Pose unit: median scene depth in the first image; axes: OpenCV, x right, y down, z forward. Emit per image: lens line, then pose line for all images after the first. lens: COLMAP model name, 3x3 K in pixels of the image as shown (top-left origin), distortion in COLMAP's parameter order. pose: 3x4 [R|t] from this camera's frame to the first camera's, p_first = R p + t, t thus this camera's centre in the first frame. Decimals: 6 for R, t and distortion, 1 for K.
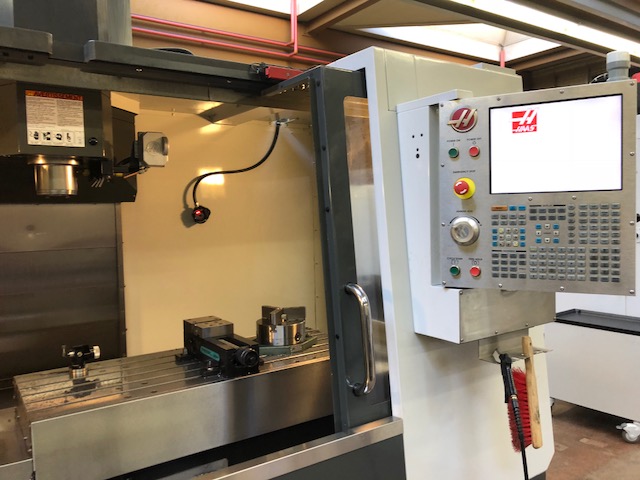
lens RADIAL K [[529.7, 0, 320.2], [0, 529.7, 232.4], [0, 0, 1]] dist [0.054535, -0.075925]
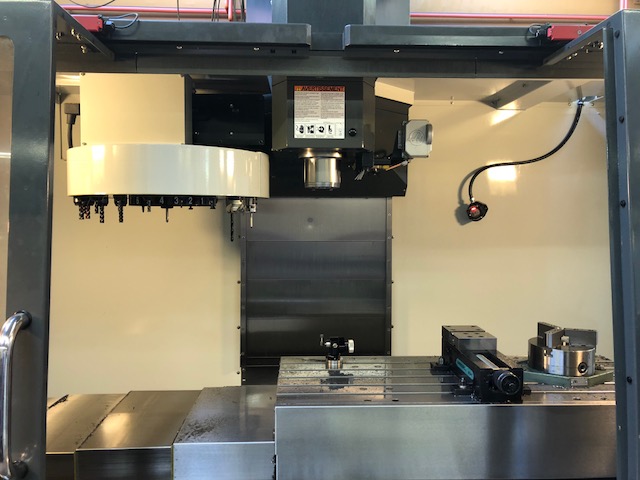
lens RADIAL K [[529.7, 0, 320.2], [0, 529.7, 232.4], [0, 0, 1]] dist [0.054535, -0.075925]
pose [[0.844160, 0.041503, -0.534483, 0.050444], [-0.042133, 0.999051, 0.011033, 0.004946], [0.534433, 0.013206, 0.845107, 0.135227]]
